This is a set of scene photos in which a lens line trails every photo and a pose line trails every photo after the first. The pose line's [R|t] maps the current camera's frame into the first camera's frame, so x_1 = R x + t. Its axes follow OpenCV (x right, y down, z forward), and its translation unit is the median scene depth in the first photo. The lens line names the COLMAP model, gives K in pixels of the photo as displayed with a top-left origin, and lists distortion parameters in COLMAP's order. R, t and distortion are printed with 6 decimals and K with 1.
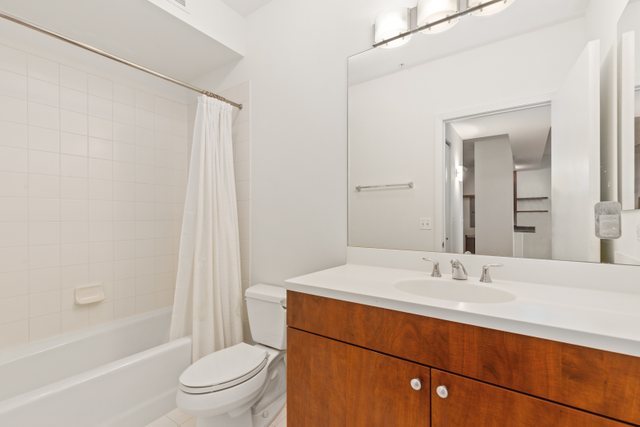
lens RADIAL K [[288.5, 0, 319.9], [0, 288.5, 216.2], [0, 0, 1]] dist [0.004717, -0.000382]
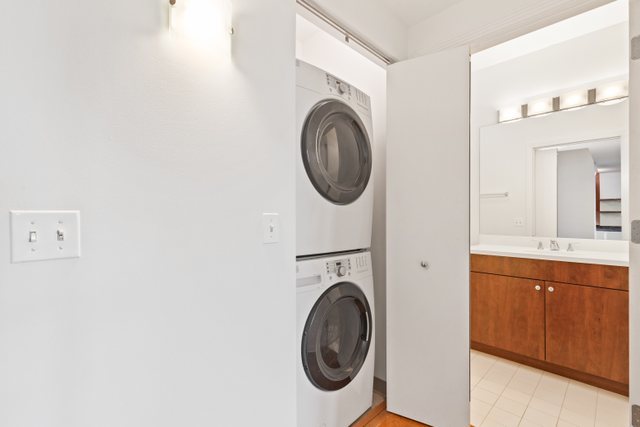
lens RADIAL K [[288.5, 0, 320.5], [0, 288.5, 214.2], [0, 0, 1]] dist [0.004717, -0.000382]
pose [[0.984092, 0.000236, -0.177659, -0.913710], [-0.000723, 0.999996, -0.002677, -0.020829], [0.177657, 0.002763, 0.984089, -1.514912]]
